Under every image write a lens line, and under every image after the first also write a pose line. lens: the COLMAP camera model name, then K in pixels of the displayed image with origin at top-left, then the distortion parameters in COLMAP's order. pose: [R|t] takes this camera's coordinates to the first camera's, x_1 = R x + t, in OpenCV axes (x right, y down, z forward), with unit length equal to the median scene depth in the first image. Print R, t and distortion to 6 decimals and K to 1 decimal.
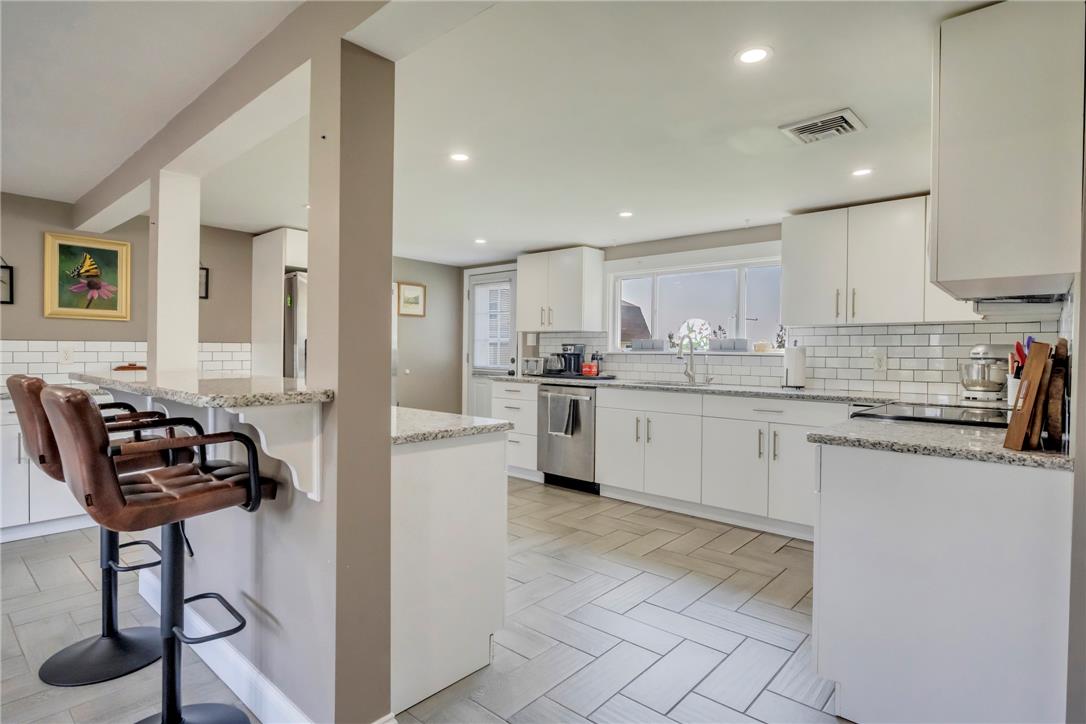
lens RADIAL K [[567.4, 0, 539.1], [0, 567.4, 356.4], [0, 0, 1]] dist [0.000209, 0.000785]
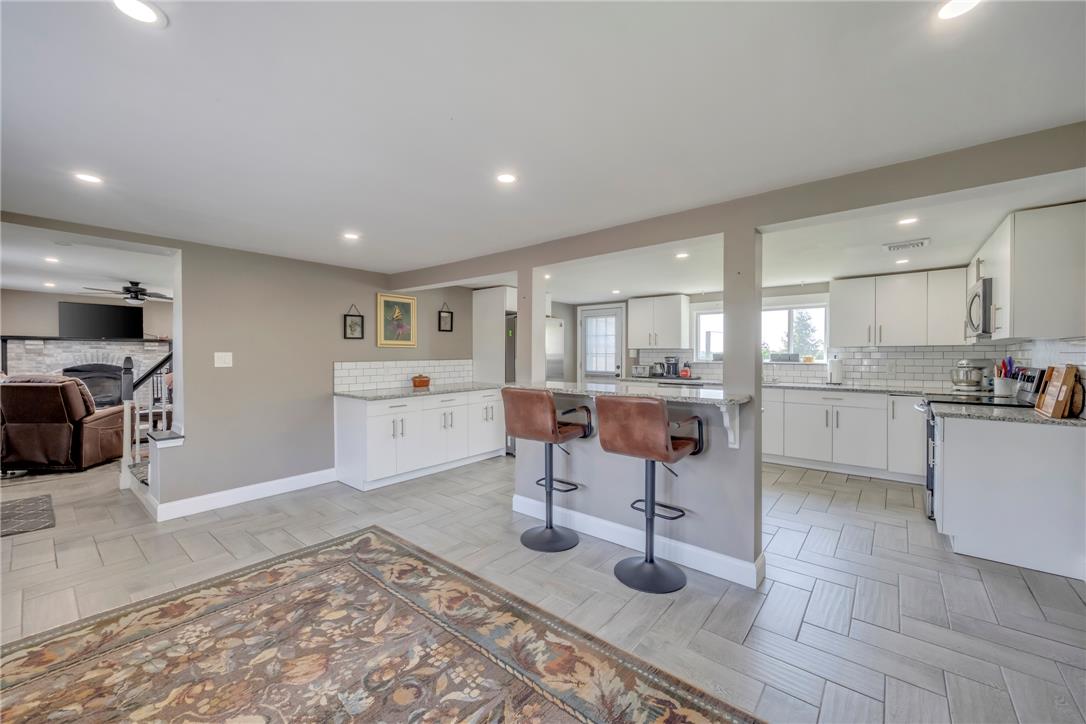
lens RADIAL K [[425.8, 0, 539.7], [0, 425.8, 360.2], [0, 0, 1]] dist [-0.000706, 0.000590]
pose [[0.999446, -0.012213, 0.030972, -0.405474], [0.011993, 0.999901, 0.007292, -0.030500], [-0.031058, -0.006917, 0.999494, -0.186850]]
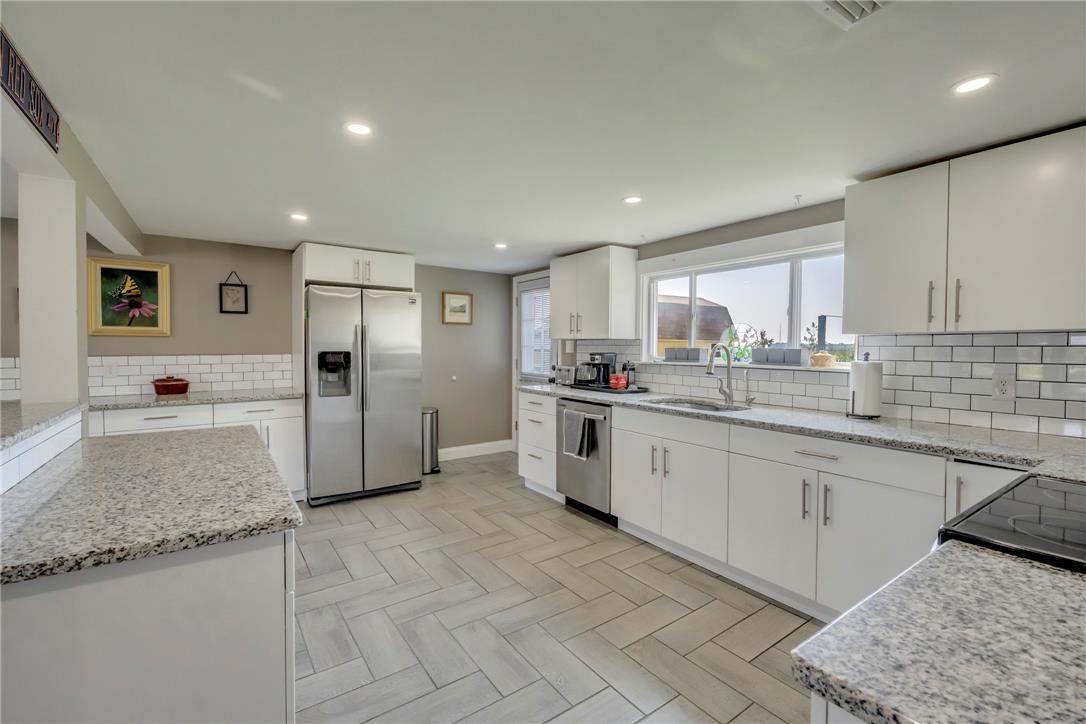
lens RADIAL K [[472.3, 0, 540.1], [0, 472.3, 357.6], [0, 0, 1]] dist [-0.000430, 0.000667]
pose [[0.973854, -0.001779, -0.227166, 0.162029], [0.005097, 0.999889, 0.014023, -0.030323], [0.227116, -0.014815, 0.973755, 0.277668]]
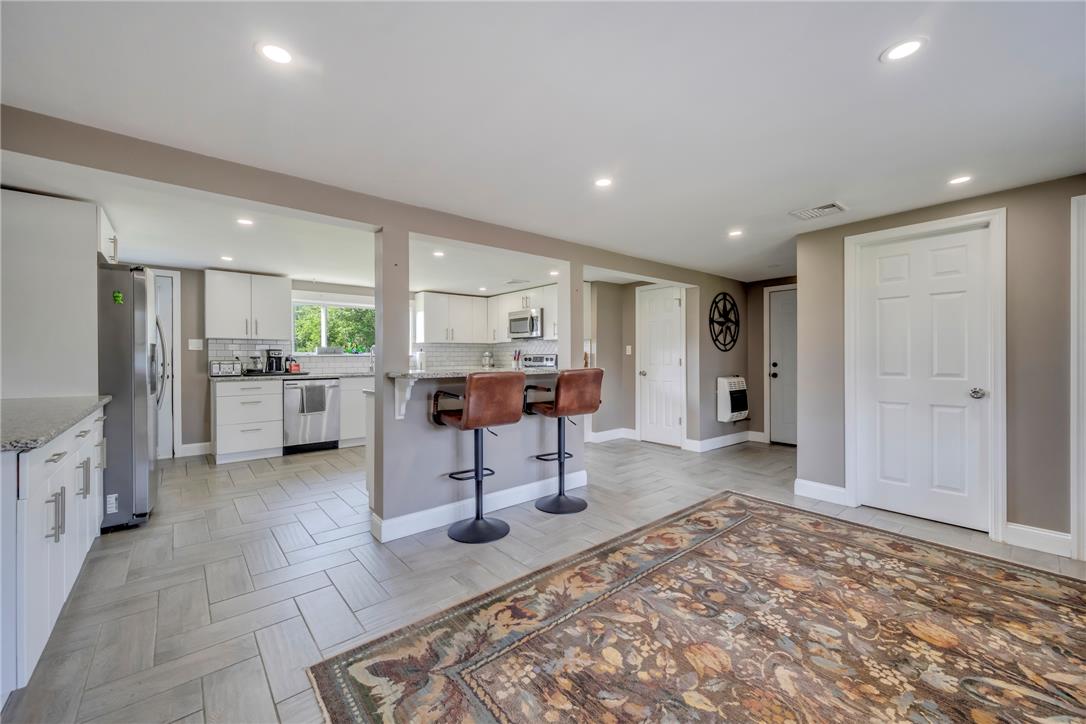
lens RADIAL K [[425.8, 0, 540.5], [0, 425.8, 355.1], [0, 0, 1]] dist [-0.000706, 0.000590]
pose [[0.135303, -0.008702, 0.990766, -0.998994], [0.010548, 0.999917, 0.007342, -0.011627], [-0.990748, 0.009457, 0.135383, 0.305080]]
